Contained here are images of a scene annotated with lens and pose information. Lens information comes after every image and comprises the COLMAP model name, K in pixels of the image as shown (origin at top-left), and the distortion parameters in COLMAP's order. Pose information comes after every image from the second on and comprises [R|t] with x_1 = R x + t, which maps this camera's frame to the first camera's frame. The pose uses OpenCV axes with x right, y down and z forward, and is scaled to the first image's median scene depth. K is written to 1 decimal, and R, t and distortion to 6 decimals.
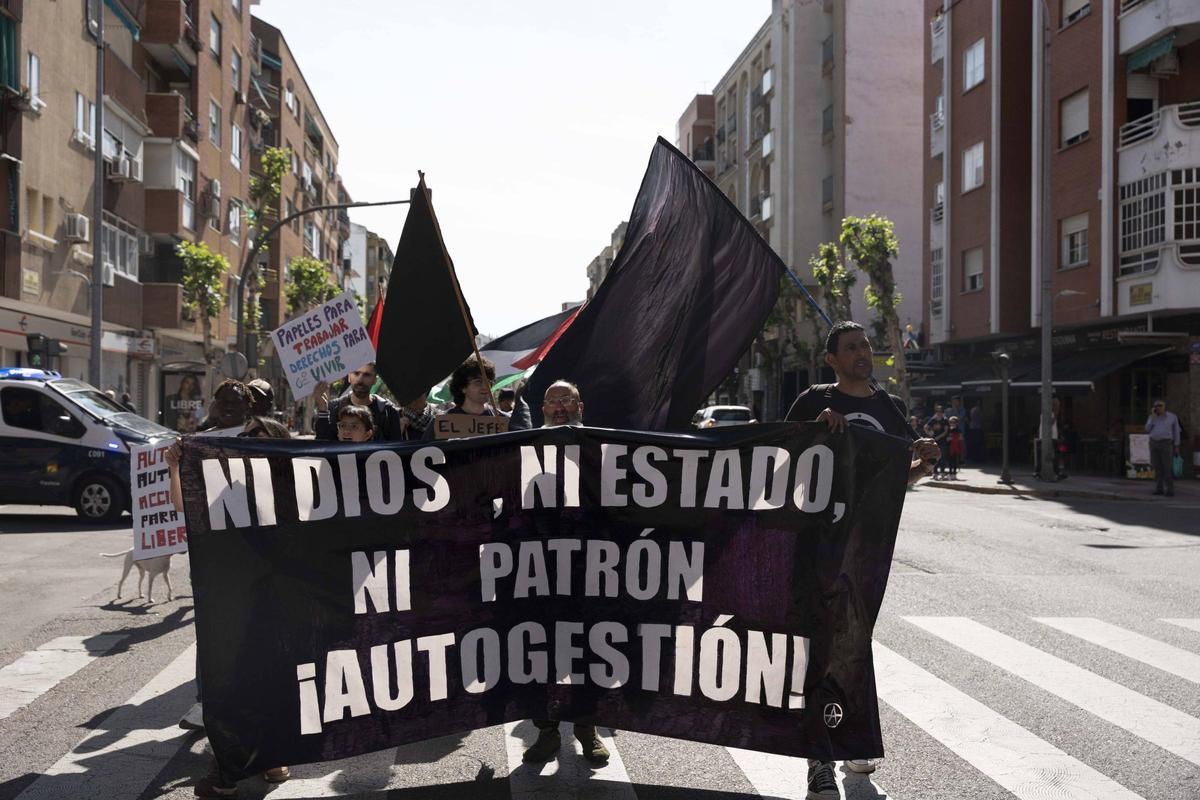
lens RADIAL K [[1243.3, 0, 600.0], [0, 1243.3, 400.0], [0, 0, 1]] dist [0.012582, 0.008053]
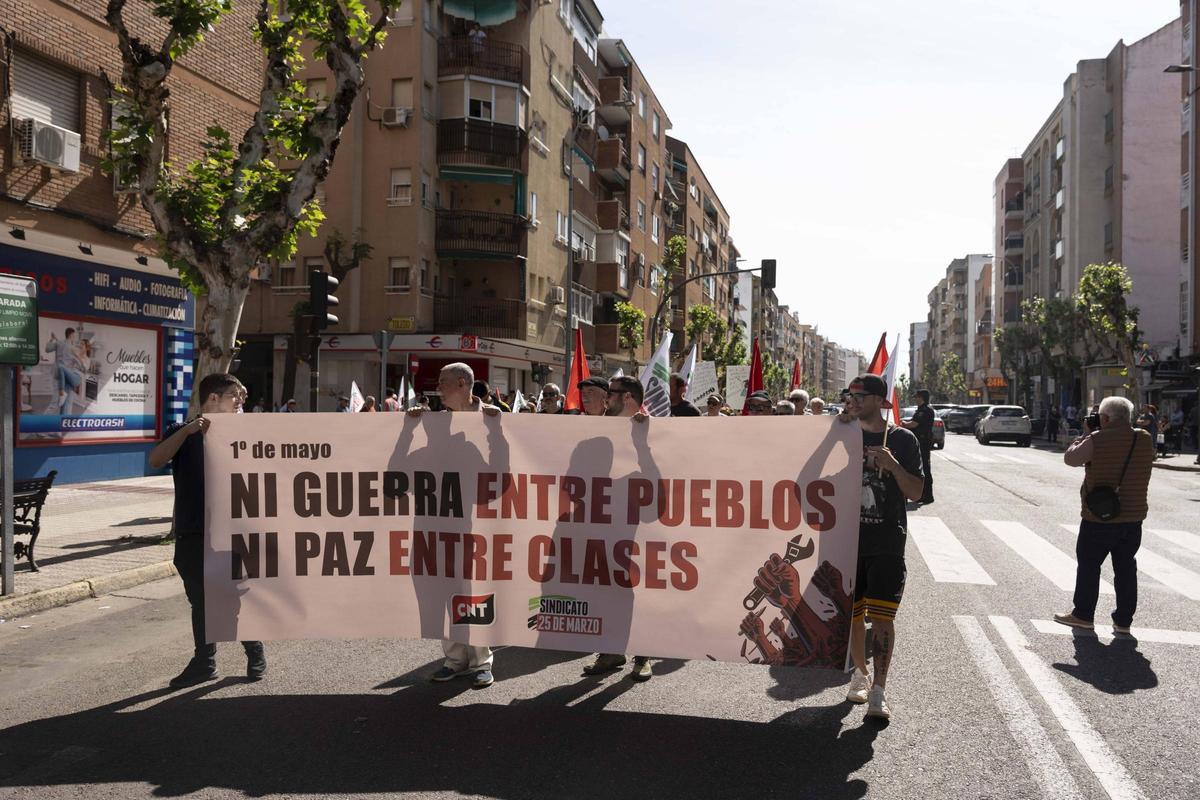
lens RADIAL K [[958.8, 0, 600.0], [0, 958.8, 400.0], [0, 0, 1]] dist [0.003319, -0.001226]
pose [[0.939622, 0.001624, -0.342209, 0.042968], [-0.001768, 0.999998, -0.000111, -0.000280], [0.342209, 0.000709, 0.939624, -0.109535]]
